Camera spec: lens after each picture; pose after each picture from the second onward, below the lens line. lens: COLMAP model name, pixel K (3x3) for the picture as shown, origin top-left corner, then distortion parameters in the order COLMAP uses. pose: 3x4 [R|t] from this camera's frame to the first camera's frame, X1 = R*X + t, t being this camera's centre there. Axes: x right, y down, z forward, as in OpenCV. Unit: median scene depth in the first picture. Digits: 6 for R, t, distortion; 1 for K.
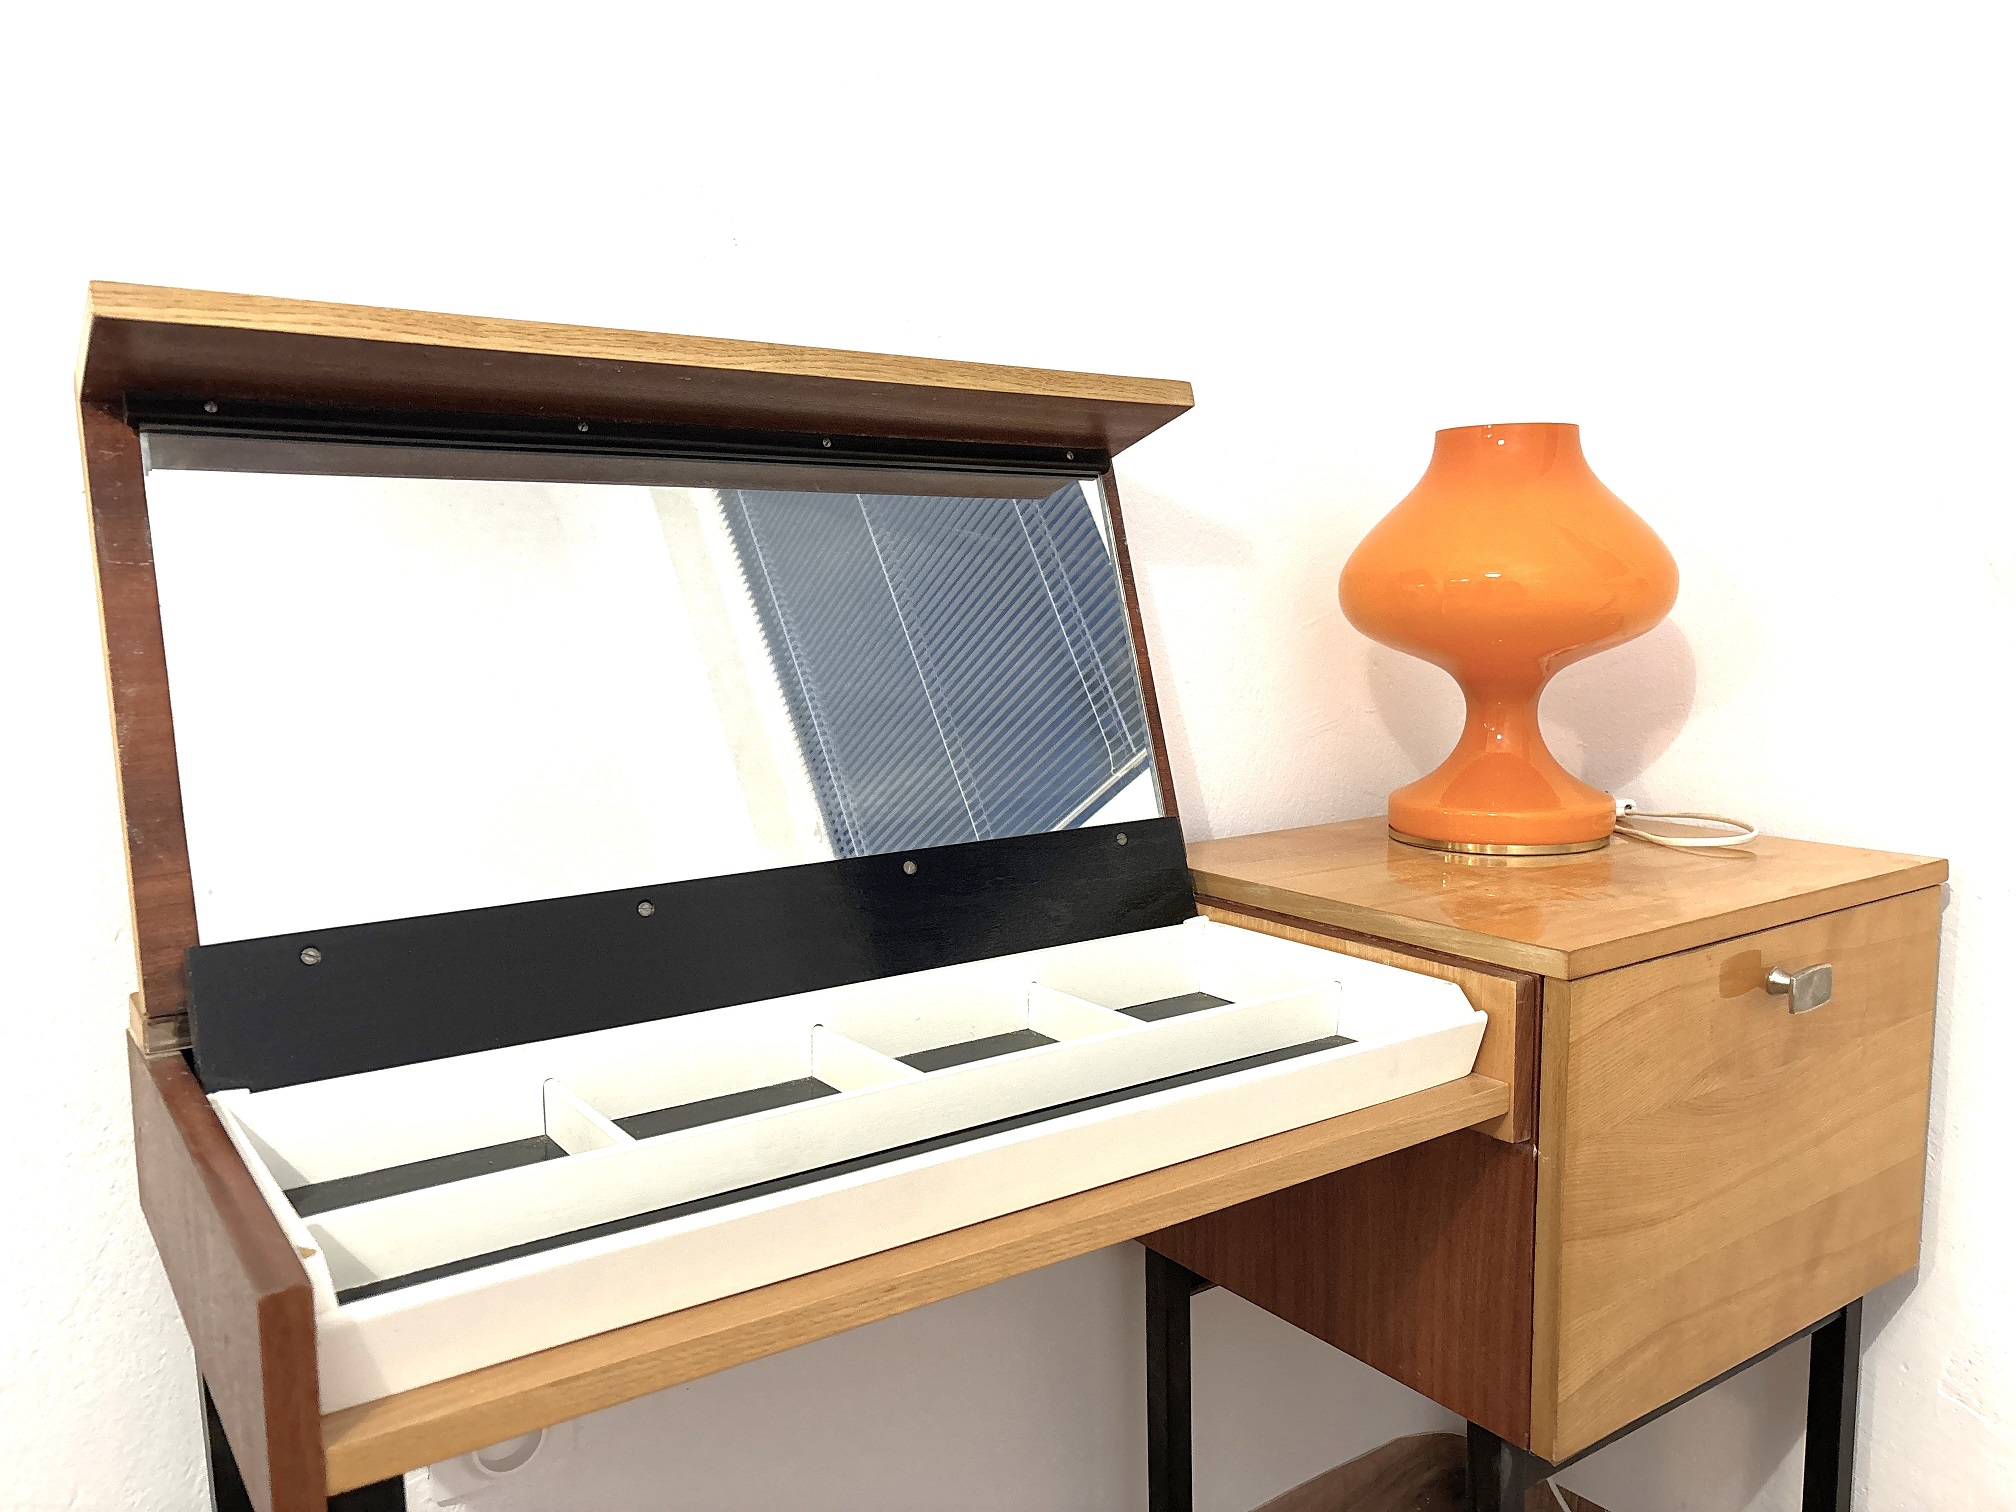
lens RADIAL K [[1527.8, 0, 1007.4], [0, 1527.8, 753.8], [0, 0, 1]] dist [0.005052, 0.004787]
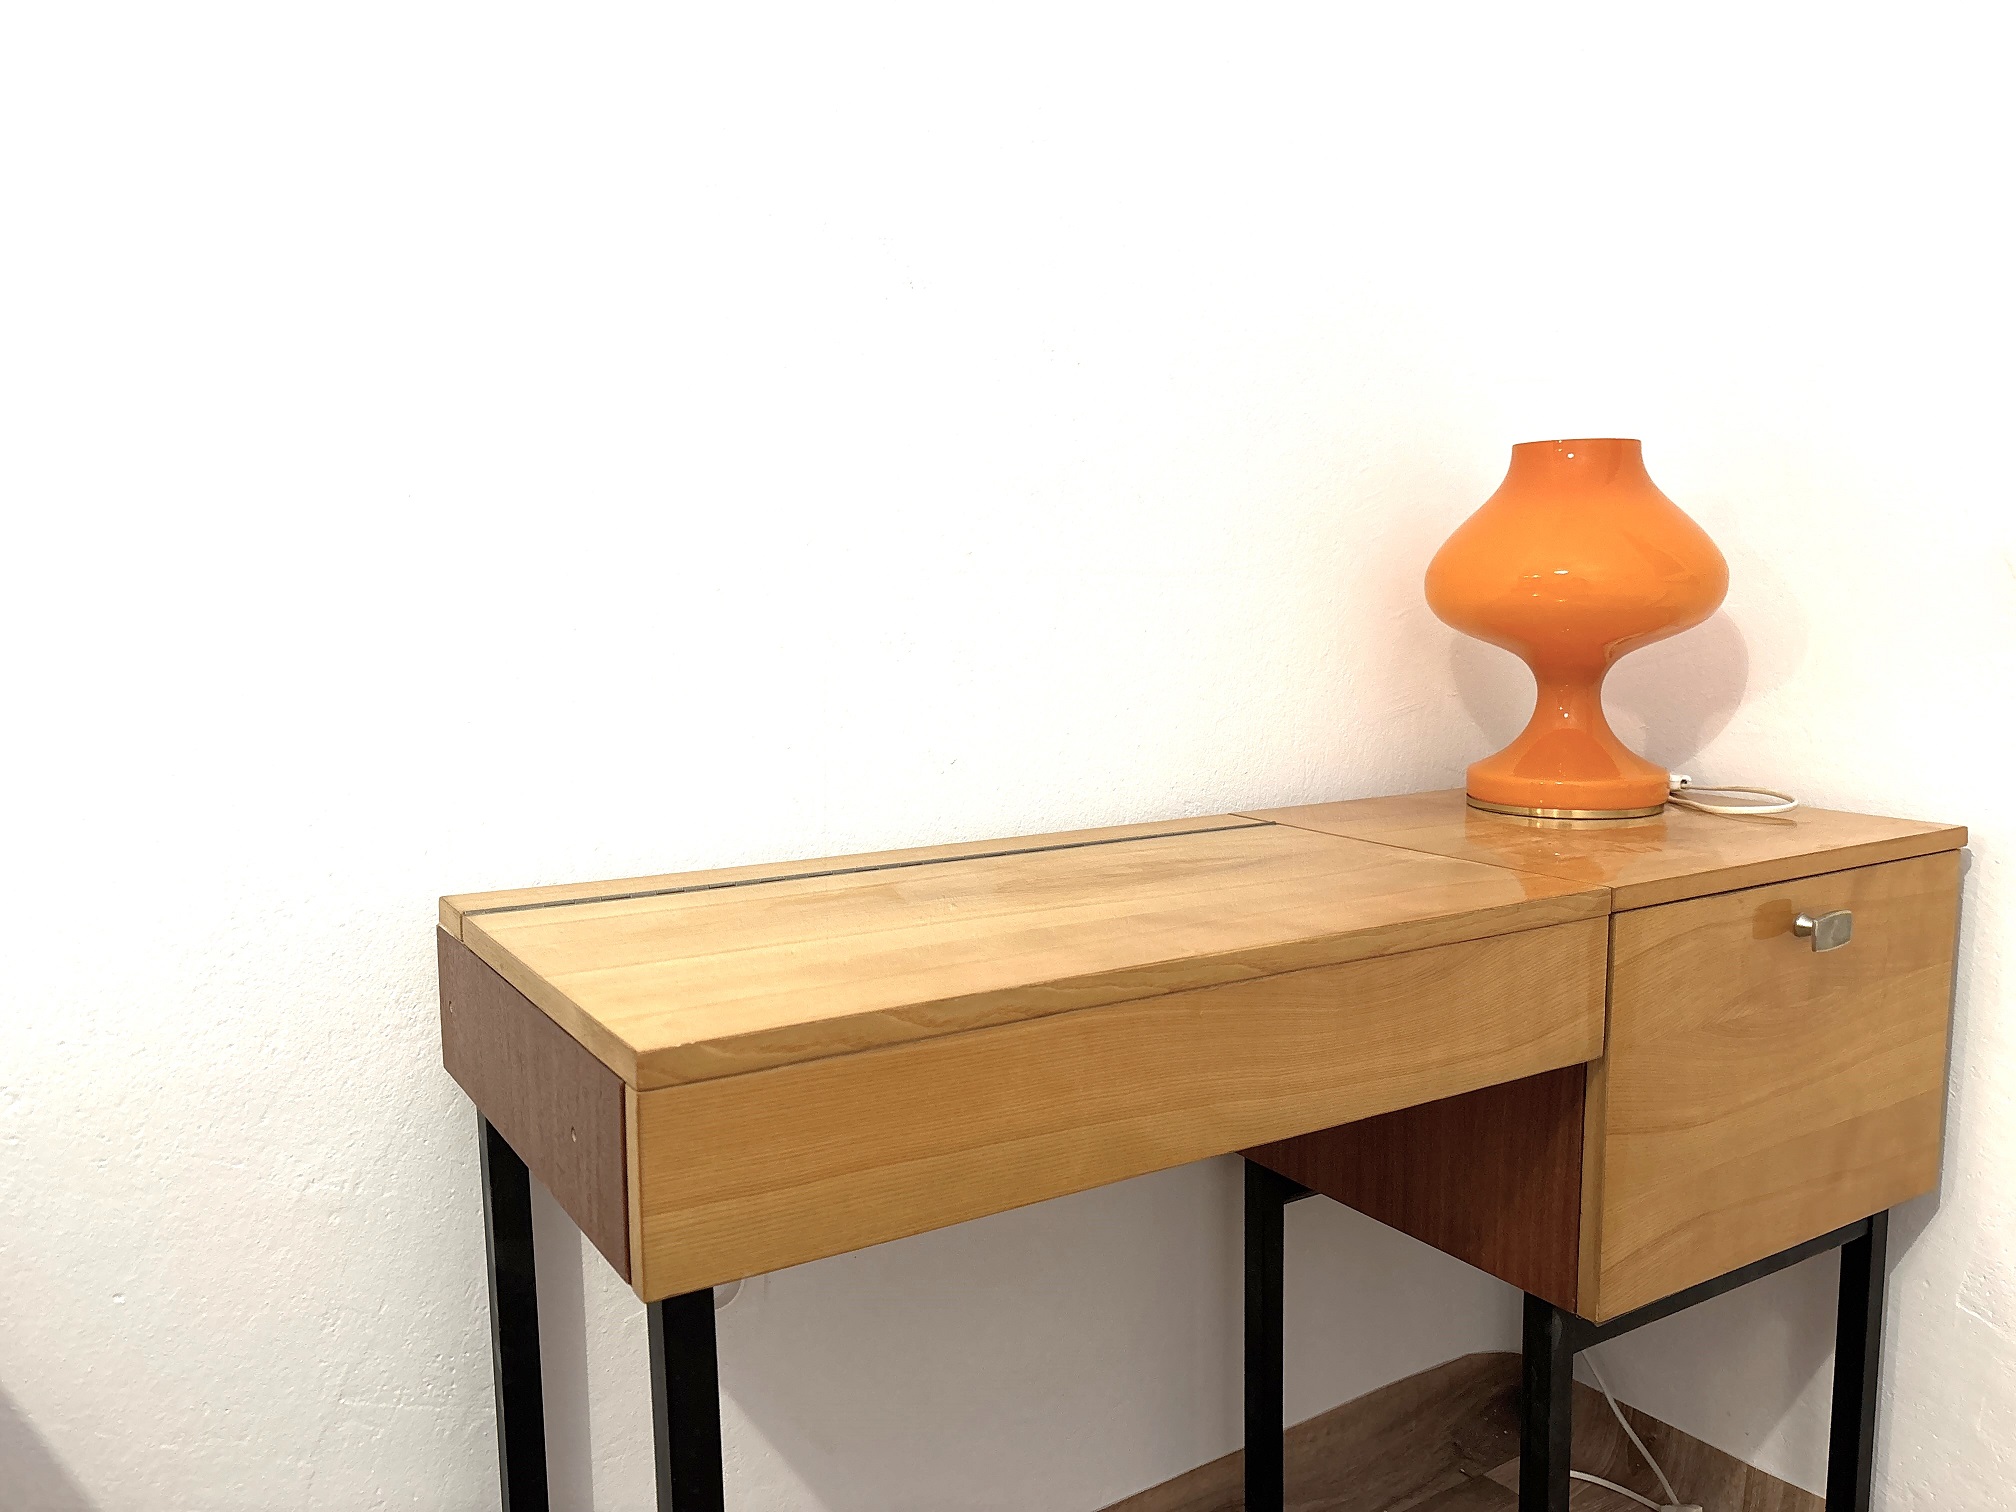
lens RADIAL K [[1527.8, 0, 1010.3], [0, 1527.8, 763.3], [0, 0, 1]] dist [0.005052, 0.004787]
pose [[0.998491, 0.013472, -0.053244, -0.030851], [-0.013205, 0.999898, 0.005373, 0.025235], [0.053311, -0.004662, 0.998567, -0.164414]]
